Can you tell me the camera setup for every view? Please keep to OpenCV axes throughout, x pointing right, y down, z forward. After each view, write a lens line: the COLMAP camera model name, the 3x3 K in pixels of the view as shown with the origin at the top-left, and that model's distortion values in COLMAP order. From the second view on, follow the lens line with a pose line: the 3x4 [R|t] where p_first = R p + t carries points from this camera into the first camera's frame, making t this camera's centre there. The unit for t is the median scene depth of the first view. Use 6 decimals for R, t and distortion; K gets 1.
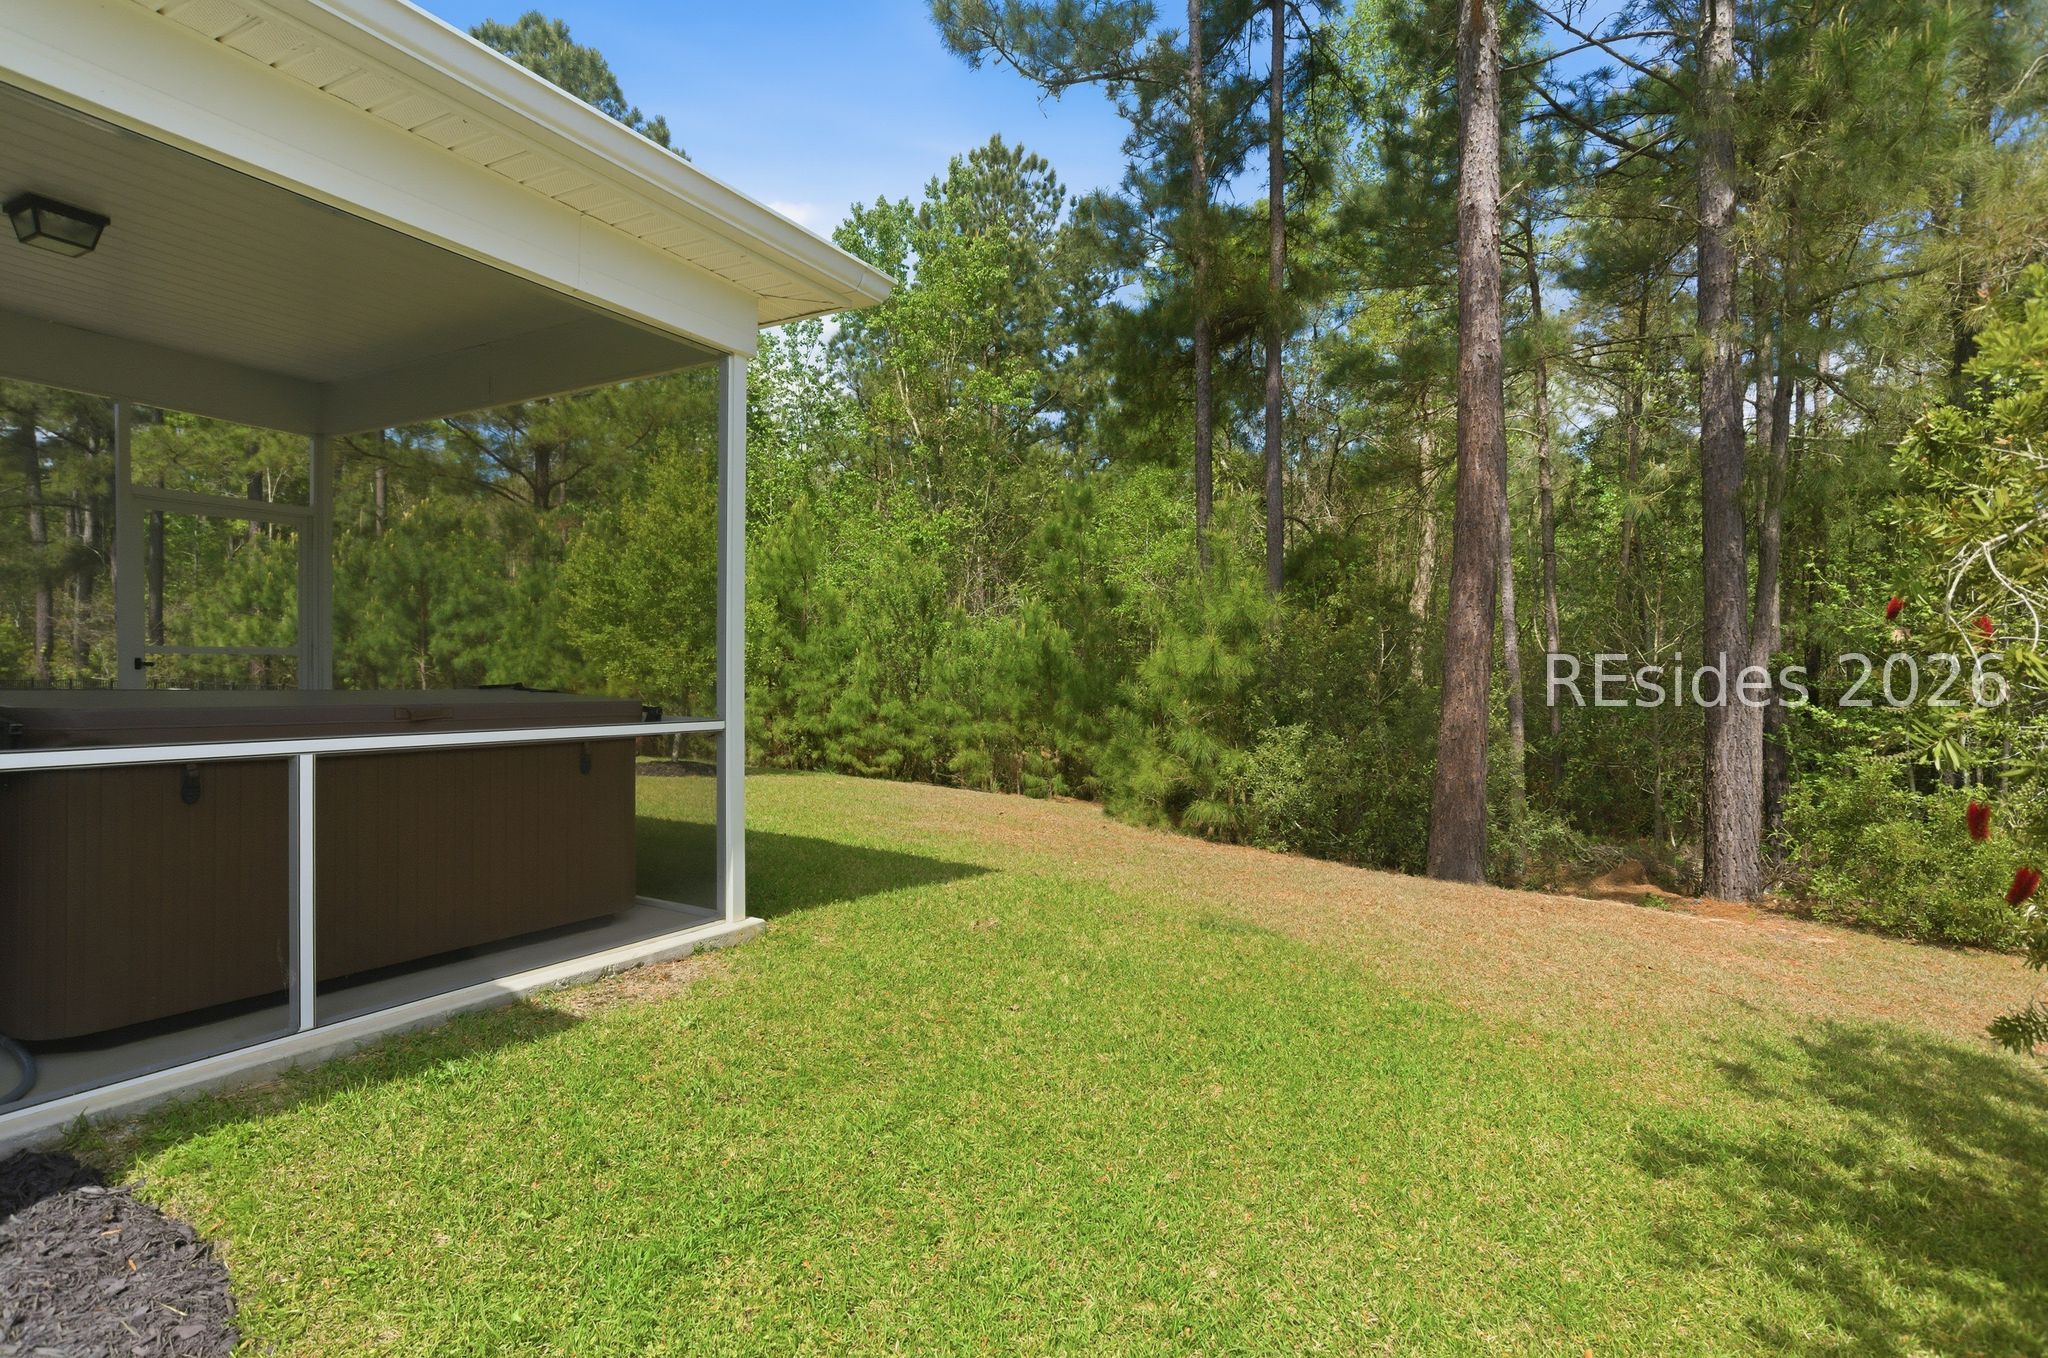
lens RADIAL K [[1013.5, 0, 1015.1], [0, 1013.5, 681.6], [0, 0, 1]] dist [-0.046616, 0.000593]
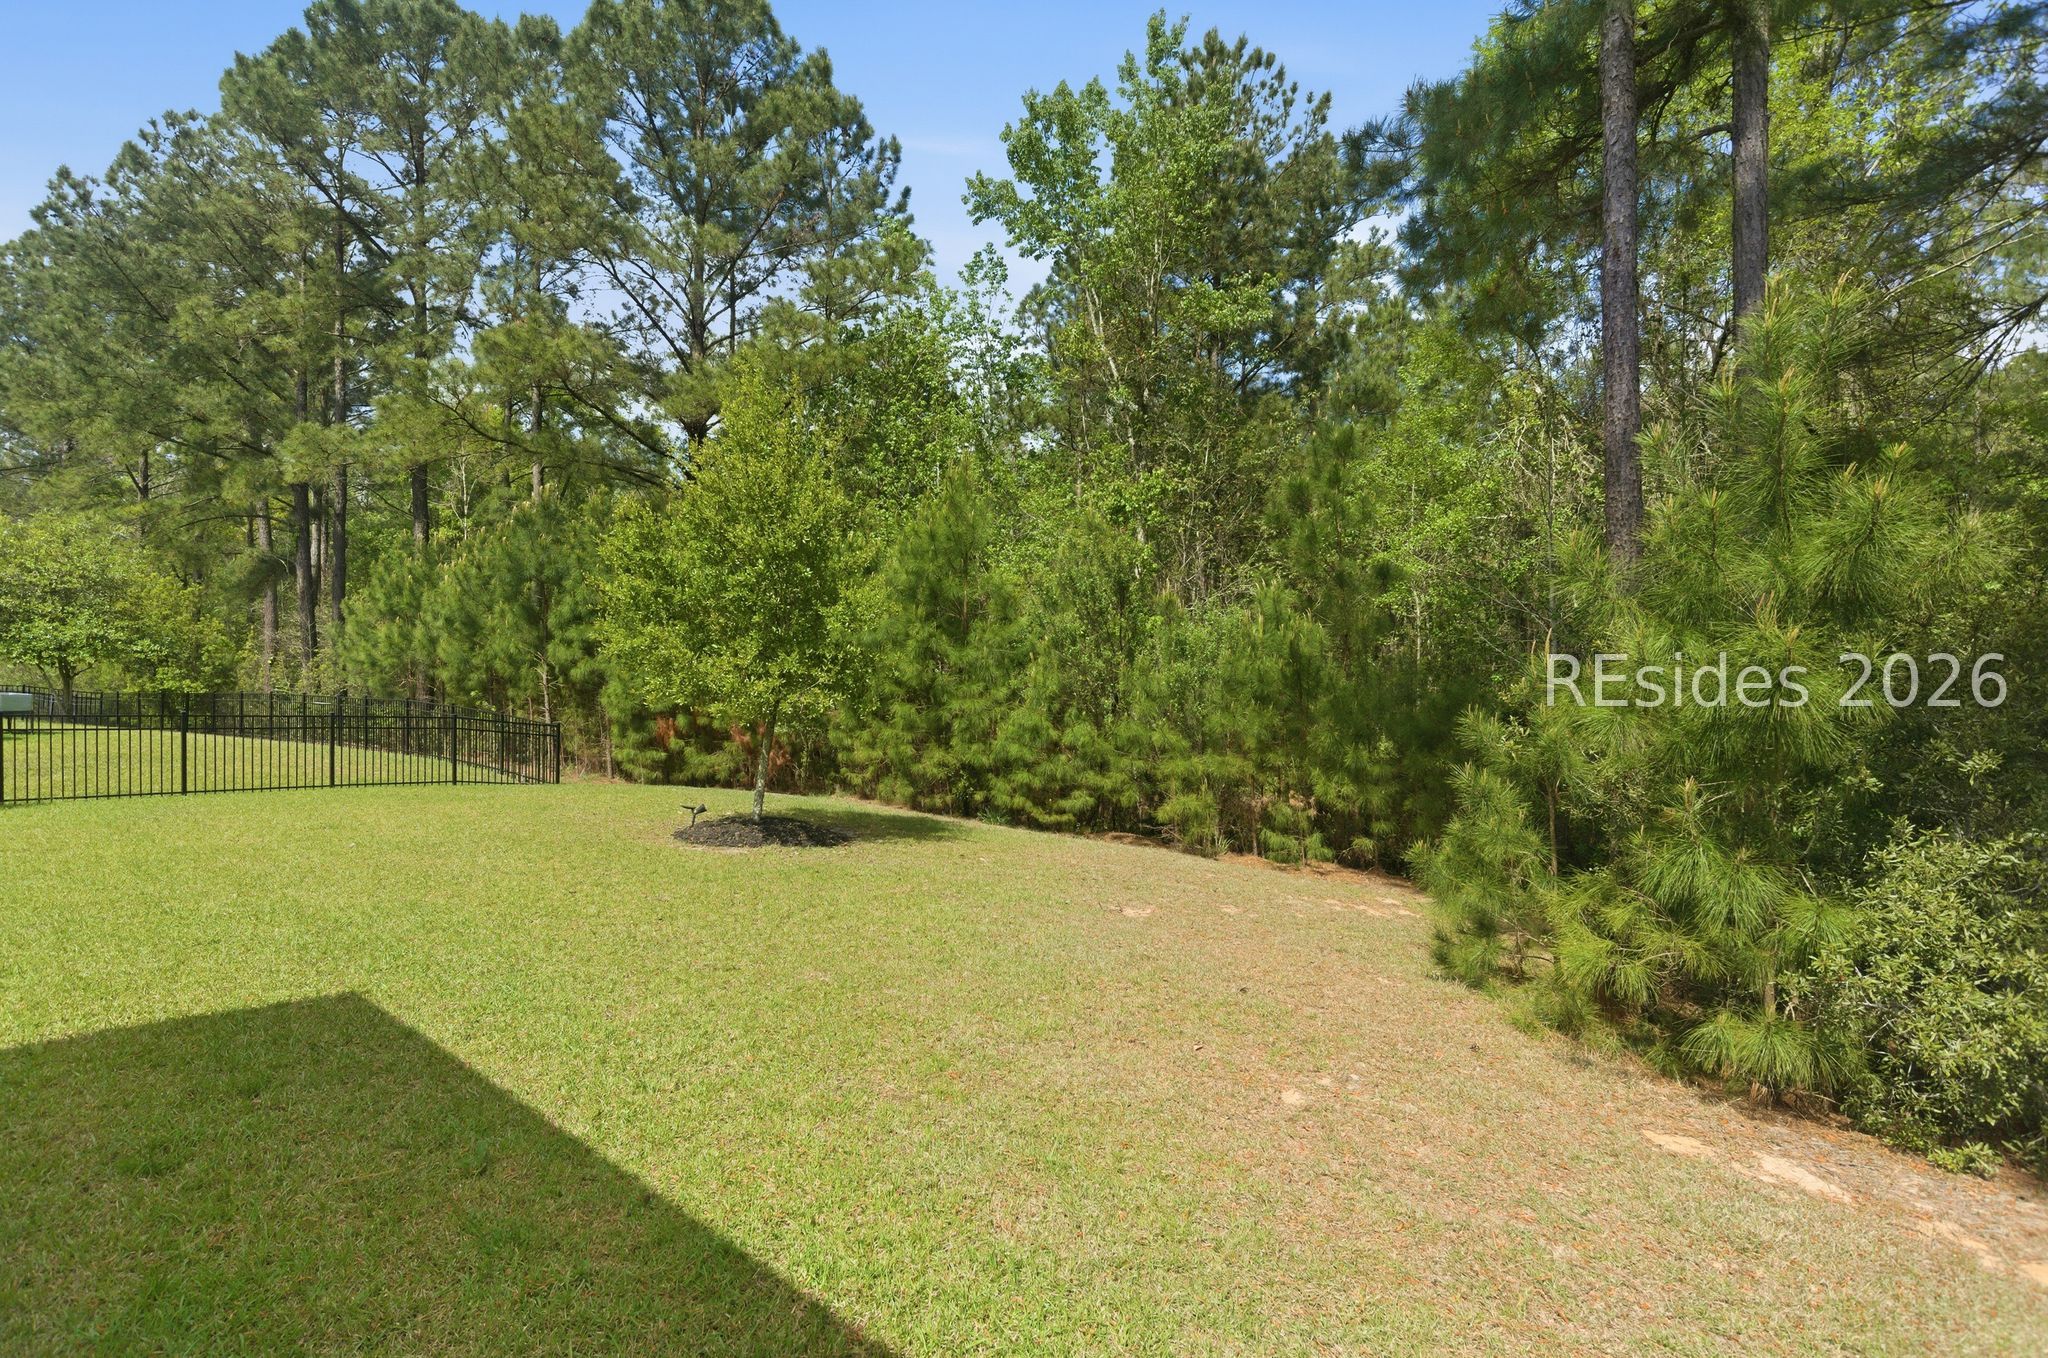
lens RADIAL K [[1013.5, 0, 1015.1], [0, 1013.5, 681.6], [0, 0, 1]] dist [-0.046616, 0.000593]
pose [[0.977527, -0.004529, -0.210763, -0.011959], [0.004765, 0.999988, 0.000611, -0.012231], [0.210758, -0.001601, 0.977537, 0.266909]]
